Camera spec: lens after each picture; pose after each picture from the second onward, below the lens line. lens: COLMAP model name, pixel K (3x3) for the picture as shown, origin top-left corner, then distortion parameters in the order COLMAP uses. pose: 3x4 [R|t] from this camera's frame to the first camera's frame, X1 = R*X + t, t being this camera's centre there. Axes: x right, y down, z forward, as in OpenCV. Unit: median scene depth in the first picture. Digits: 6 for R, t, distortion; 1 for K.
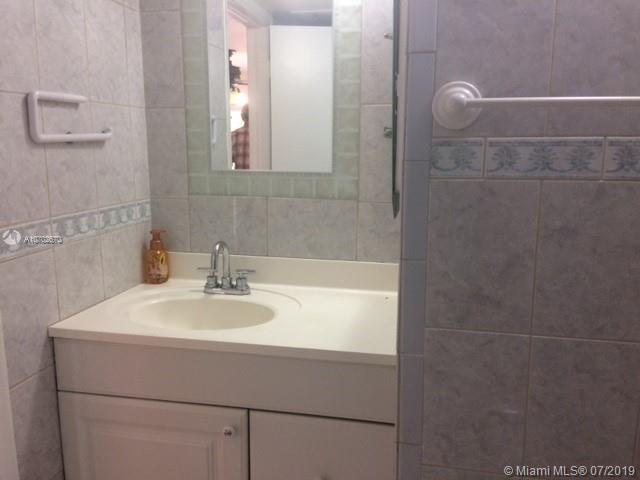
lens RADIAL K [[547.3, 0, 320.0], [0, 547.3, 240.0], [0, 0, 1]] dist [0.130282, -0.221116]
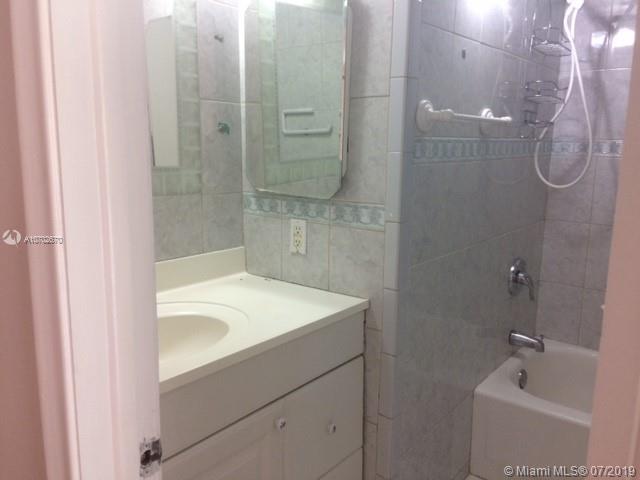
lens RADIAL K [[547.3, 0, 320.0], [0, 547.3, 240.0], [0, 0, 1]] dist [0.130282, -0.221116]
pose [[0.430344, -0.157151, 0.888880, -0.772136], [0.144525, 0.984020, 0.104002, -0.063542], [-0.891020, 0.083709, 0.446180, 0.364376]]
